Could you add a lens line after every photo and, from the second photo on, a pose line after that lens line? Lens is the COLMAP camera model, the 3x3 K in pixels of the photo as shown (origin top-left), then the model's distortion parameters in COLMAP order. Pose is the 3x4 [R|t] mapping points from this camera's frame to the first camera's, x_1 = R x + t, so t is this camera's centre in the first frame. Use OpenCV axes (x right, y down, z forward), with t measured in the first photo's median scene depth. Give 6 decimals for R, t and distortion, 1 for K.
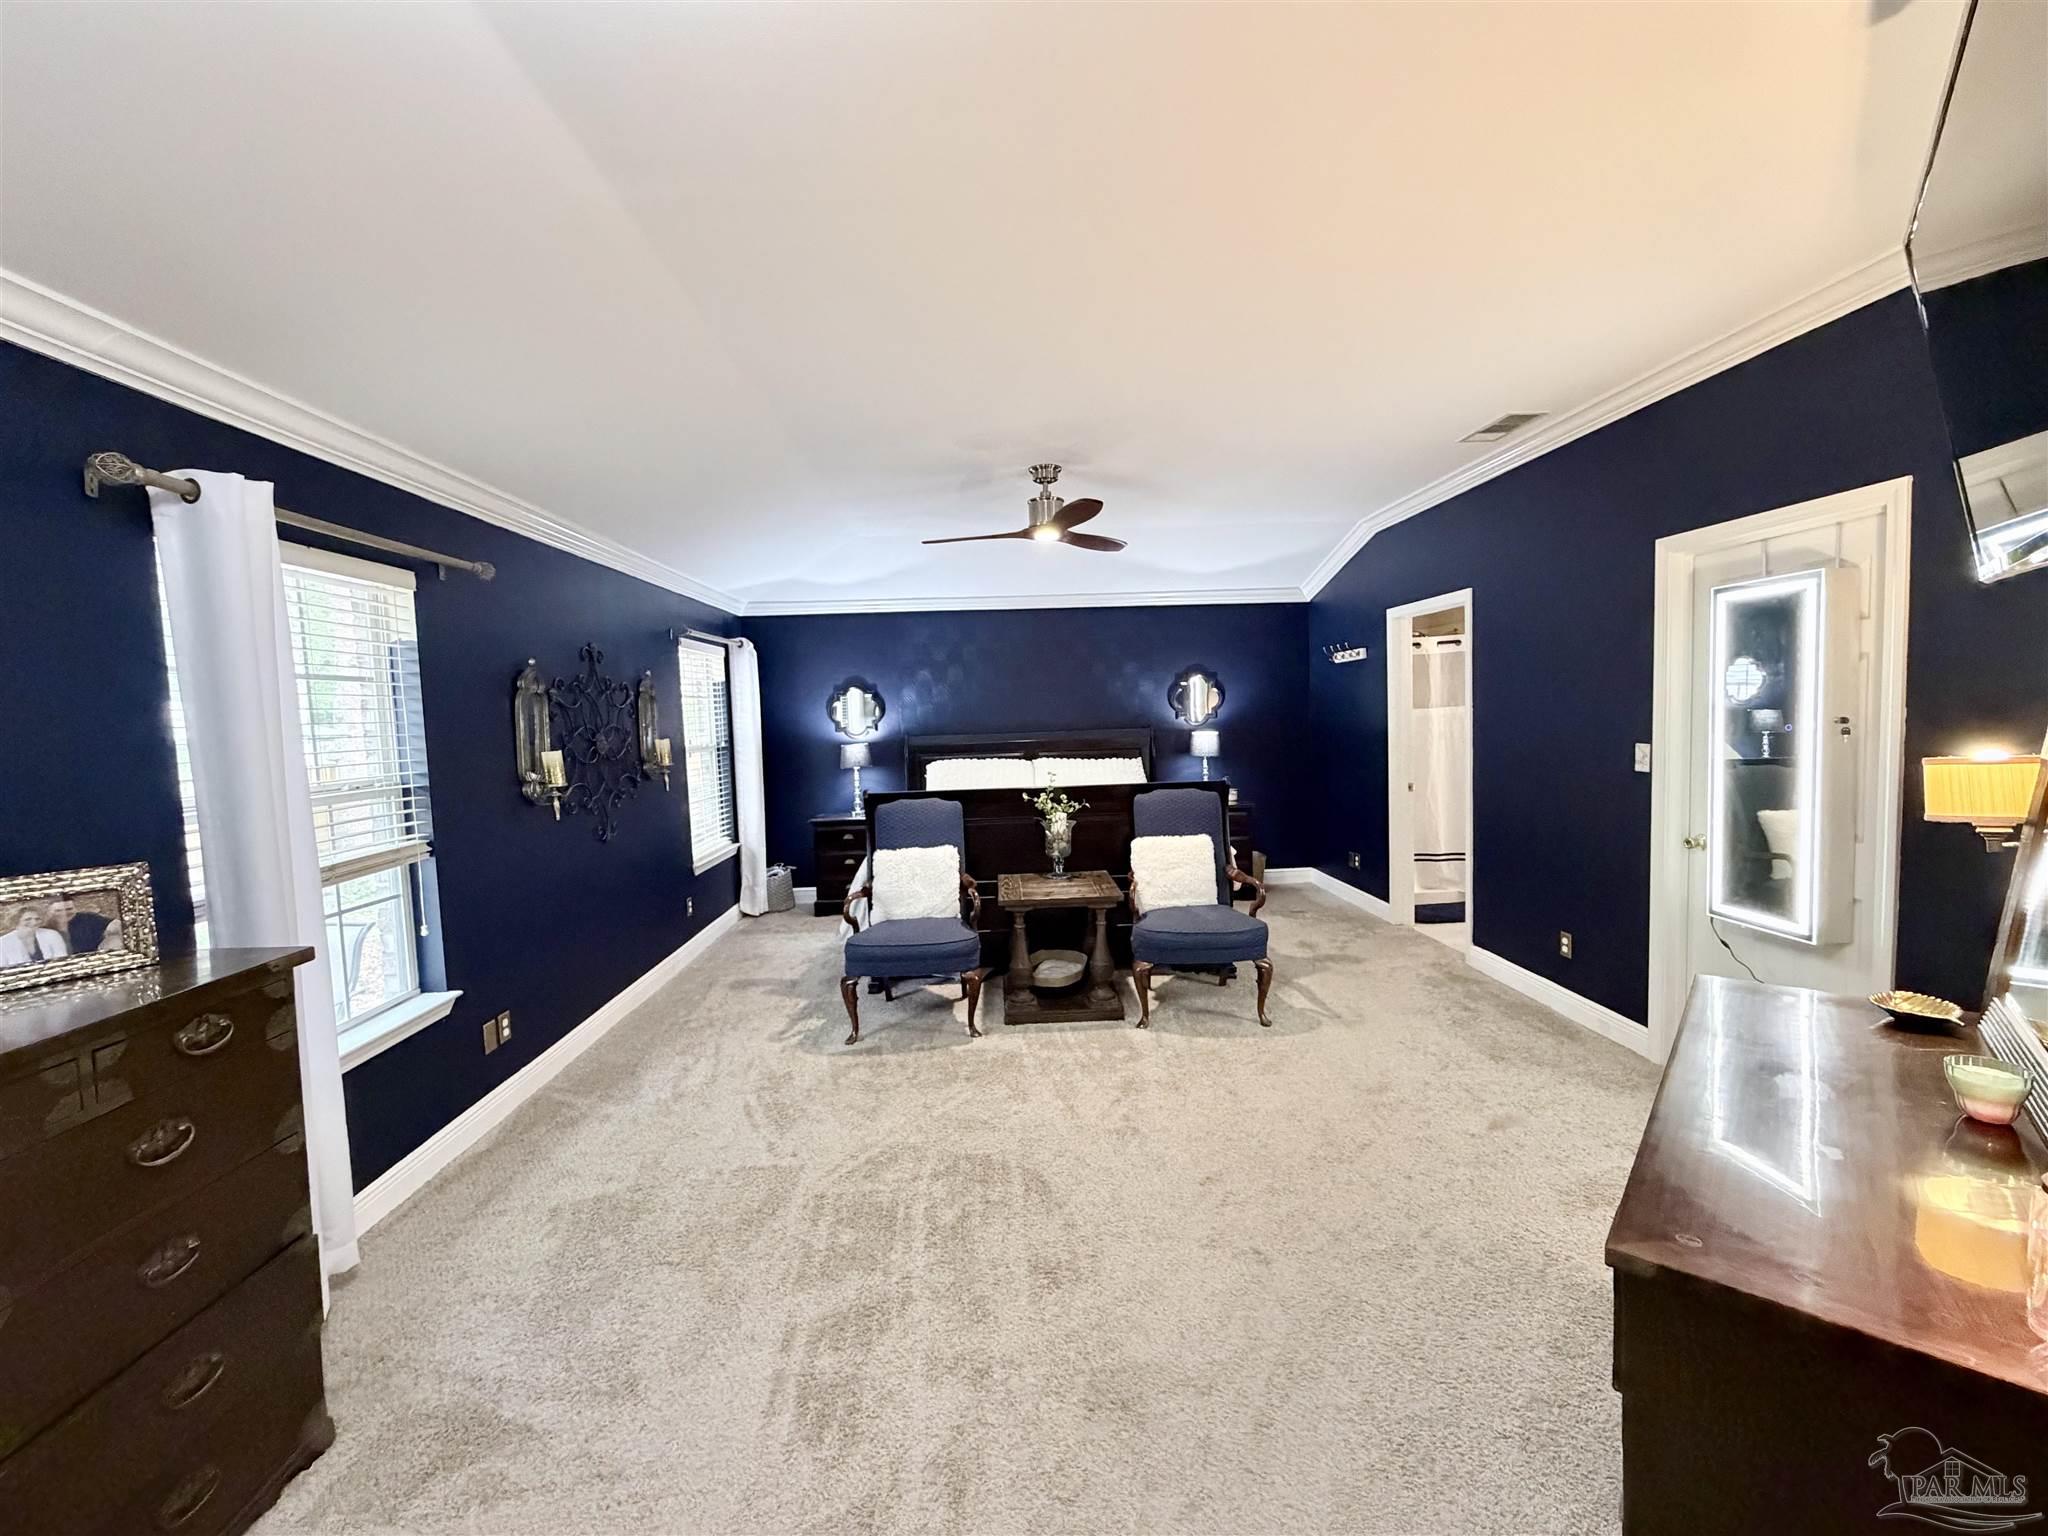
lens RADIAL K [[828.2, 0, 1022.5], [0, 828.2, 770.6], [0, 0, 1]] dist [-0.001865, -0.000173]
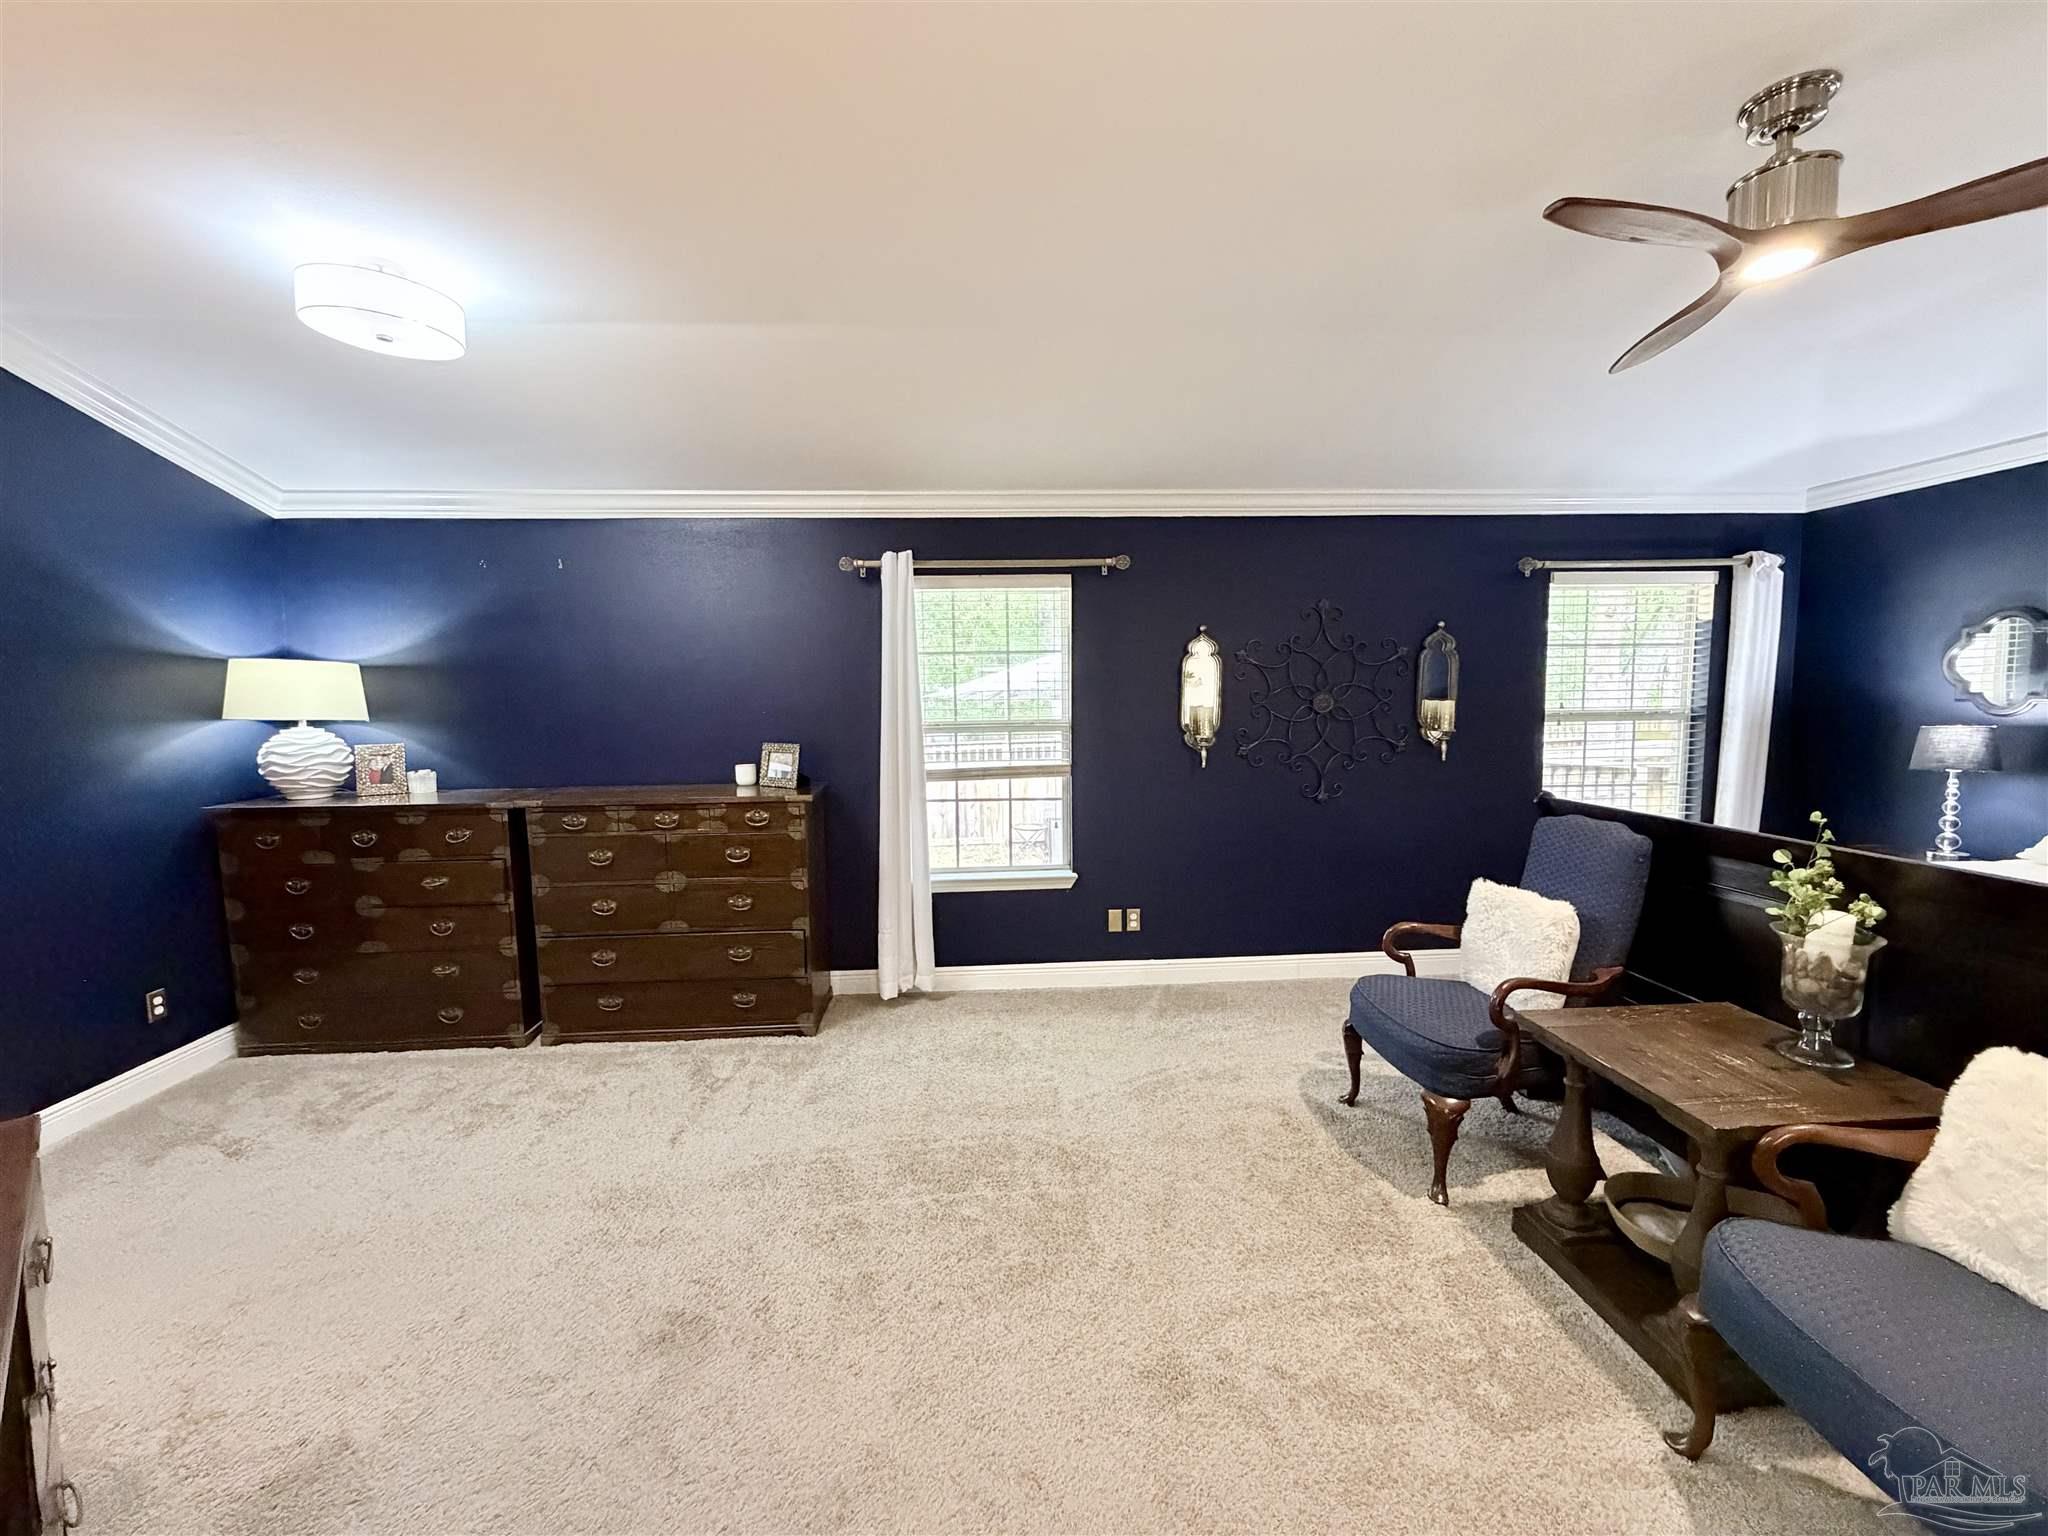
lens RADIAL K [[828.2, 0, 1022.5], [0, 828.2, 770.6], [0, 0, 1]] dist [-0.001865, -0.000173]
pose [[0.018497, 0.125904, -0.991870, 0.569530], [-0.058502, 0.990476, 0.124636, -0.063481], [0.998116, 0.055721, 0.025687, 0.726544]]
